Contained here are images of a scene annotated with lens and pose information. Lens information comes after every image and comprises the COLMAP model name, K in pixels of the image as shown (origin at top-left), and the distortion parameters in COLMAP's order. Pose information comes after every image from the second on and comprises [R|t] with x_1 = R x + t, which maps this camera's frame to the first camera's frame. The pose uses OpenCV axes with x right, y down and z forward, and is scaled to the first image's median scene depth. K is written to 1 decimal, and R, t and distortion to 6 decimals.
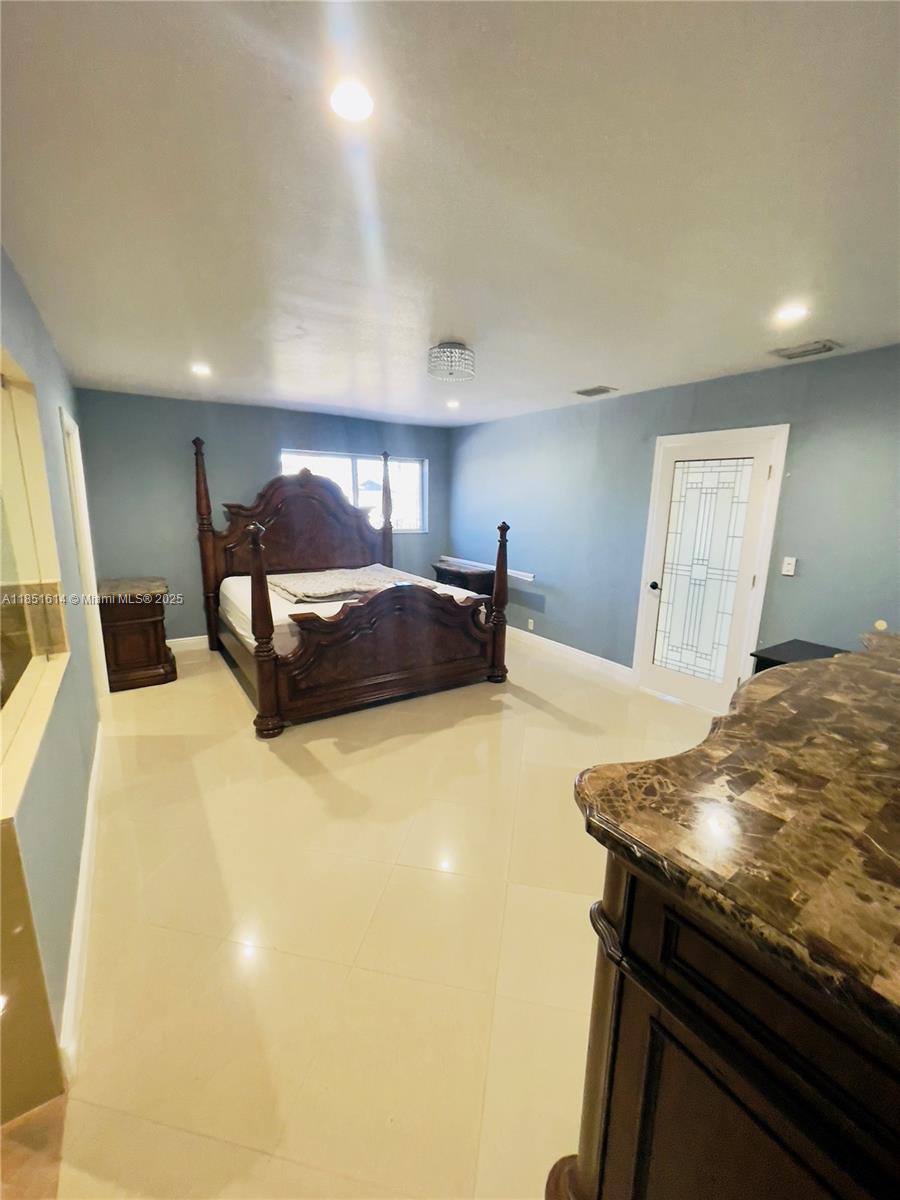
lens RADIAL K [[480.8, 0, 451.8], [0, 480.8, 606.1], [0, 0, 1]] dist [-0.008115, -0.000248]
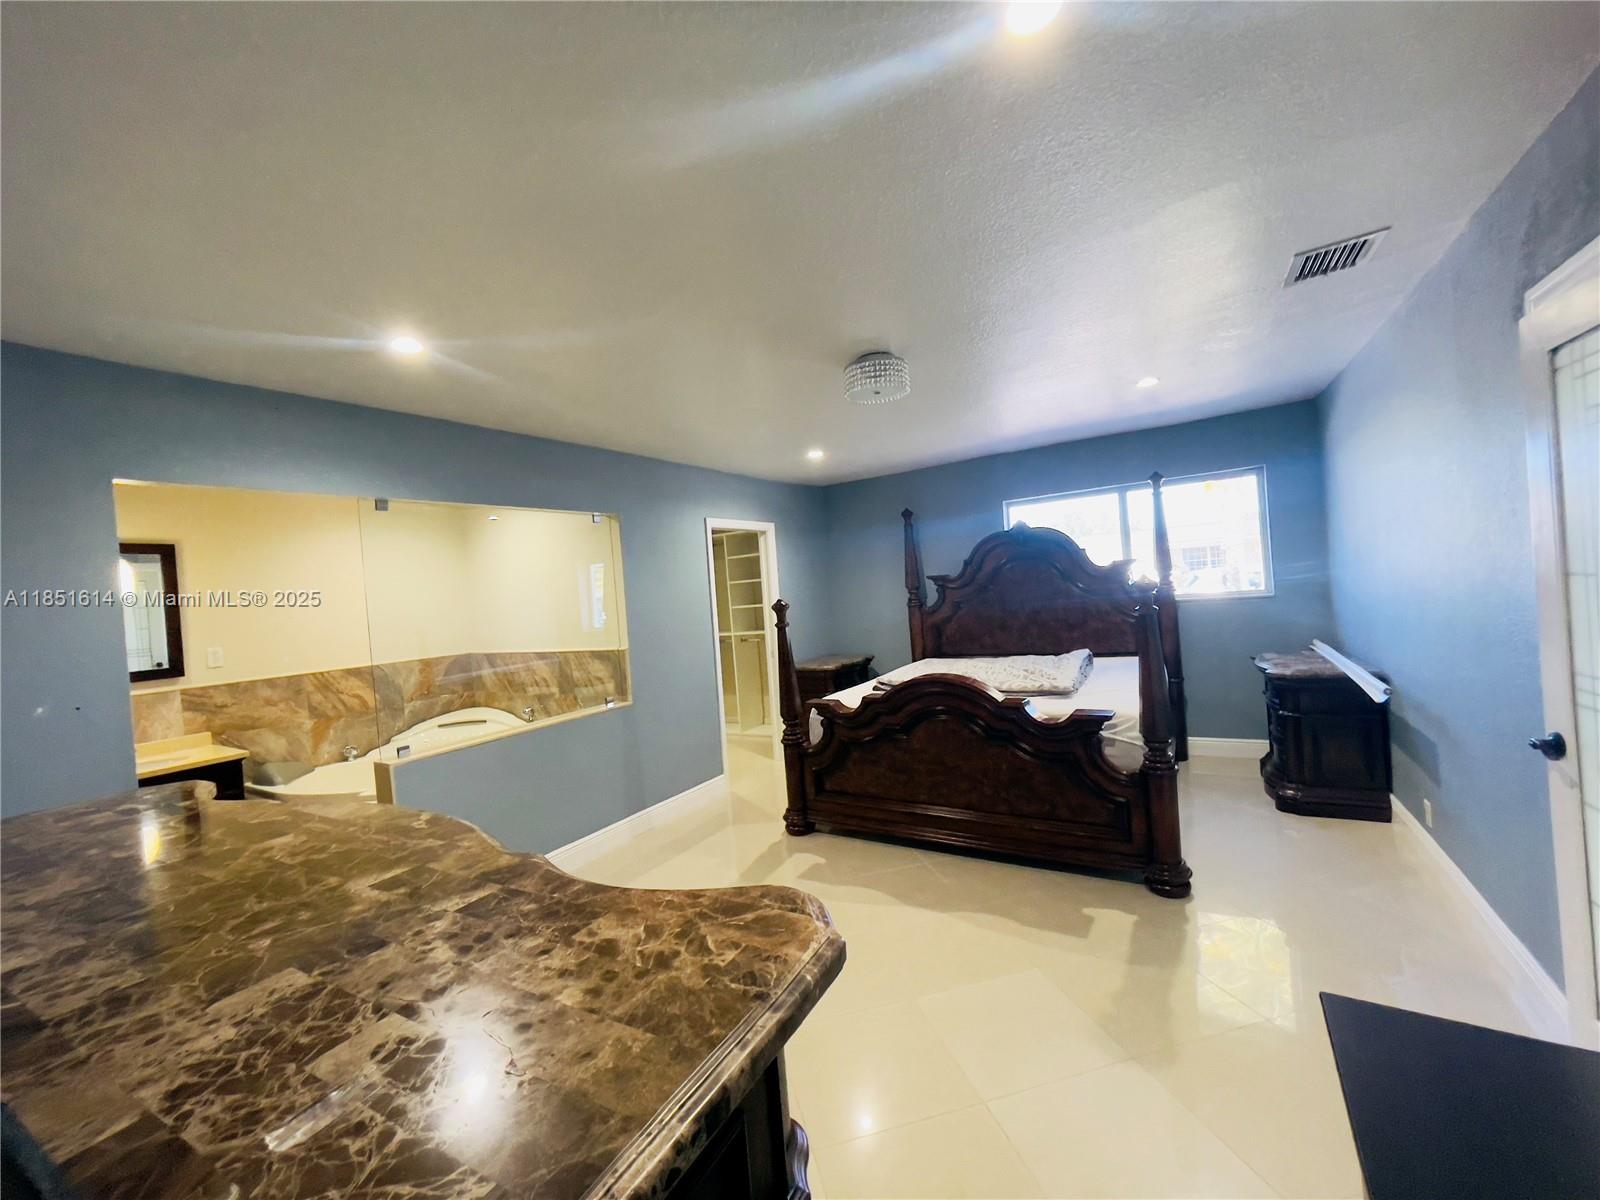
lens RADIAL K [[641.1, 0, 803.7], [0, 641.1, 589.7], [0, 0, 1]] dist [-0.008115, -0.000248]
pose [[0.422395, -0.047529, -0.905165, 0.575249], [-0.110931, 0.988407, -0.103666, -0.045028], [0.899598, 0.144199, 0.412226, 0.362830]]
